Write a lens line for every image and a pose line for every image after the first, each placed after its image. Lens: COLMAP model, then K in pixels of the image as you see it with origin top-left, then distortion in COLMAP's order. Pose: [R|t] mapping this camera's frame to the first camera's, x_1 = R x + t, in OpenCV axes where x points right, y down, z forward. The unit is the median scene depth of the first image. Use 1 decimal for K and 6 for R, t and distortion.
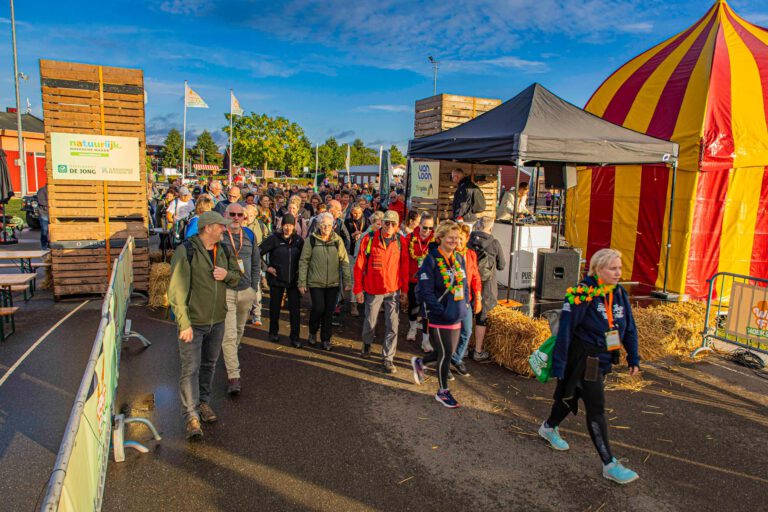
lens RADIAL K [[541.6, 0, 388.5], [0, 541.6, 251.6], [0, 0, 1]] dist [0.001294, -0.002713]
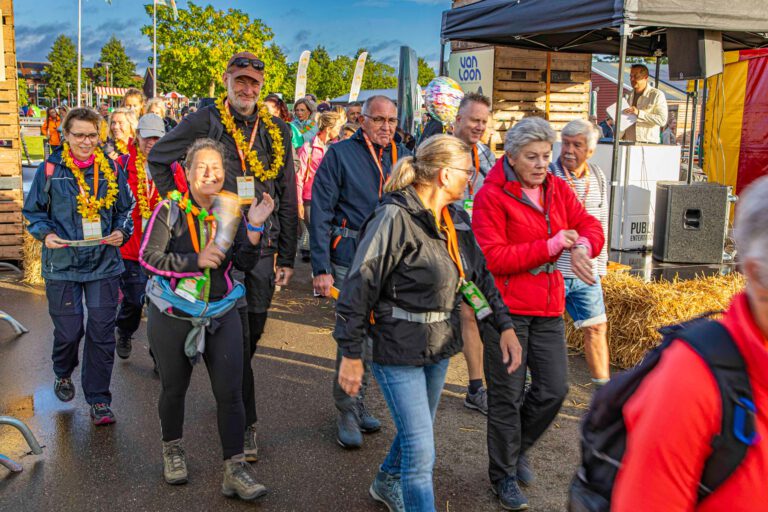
lens RADIAL K [[881.7, 0, 387.8], [0, 881.7, 258.2], [0, 0, 1]] dist [0.018675, 0.000000]
pose [[0.999509, -0.008594, -0.030139, 0.003589], [0.009274, 0.999703, 0.022523, 0.052280], [0.029937, -0.022791, 0.999292, 0.002811]]
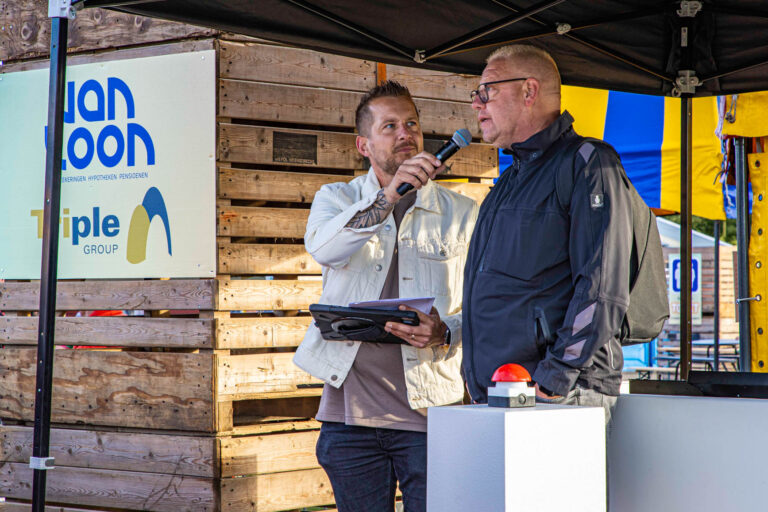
lens RADIAL K [[2050.9, 0, 384.5], [0, 2050.9, 256.3], [0, 0, 1]] dist [0.238100, 0.000000]
pose [[0.925904, -0.028944, 0.376648, -0.105191], [0.085146, 0.987393, -0.133436, -0.021276], [-0.368037, 0.155619, 0.916696, 0.493446]]
